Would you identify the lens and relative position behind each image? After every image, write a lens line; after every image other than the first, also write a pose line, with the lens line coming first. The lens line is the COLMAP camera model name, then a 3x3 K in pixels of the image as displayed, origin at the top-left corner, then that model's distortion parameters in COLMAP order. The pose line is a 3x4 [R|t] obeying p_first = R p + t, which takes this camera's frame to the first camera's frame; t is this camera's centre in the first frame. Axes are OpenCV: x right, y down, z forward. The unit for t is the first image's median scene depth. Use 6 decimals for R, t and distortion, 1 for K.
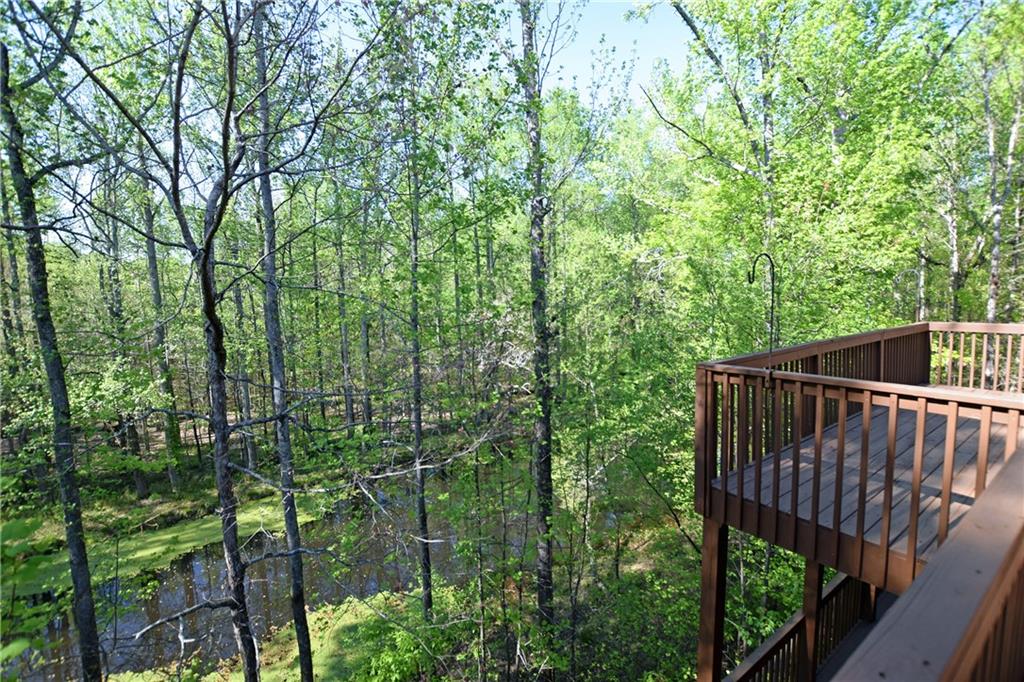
lens RADIAL K [[448.8, 0, 513.5], [0, 448.8, 339.5], [0, 0, 1]] dist [-0.033771, 0.003737]
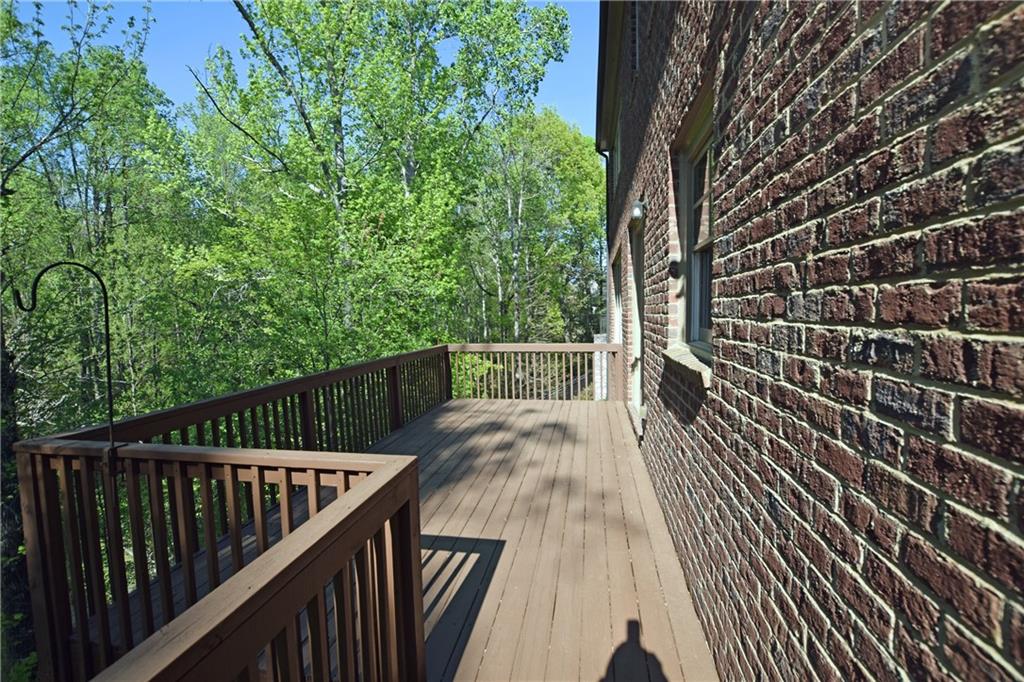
lens RADIAL K [[448.8, 0, 521.3], [0, 448.8, 339.0], [0, 0, 1]] dist [-0.033771, 0.003737]
pose [[0.686145, -0.033591, 0.726689, 0.116890], [0.073062, 0.997064, -0.022897, -0.005790], [-0.723786, 0.068804, 0.686585, 0.031278]]
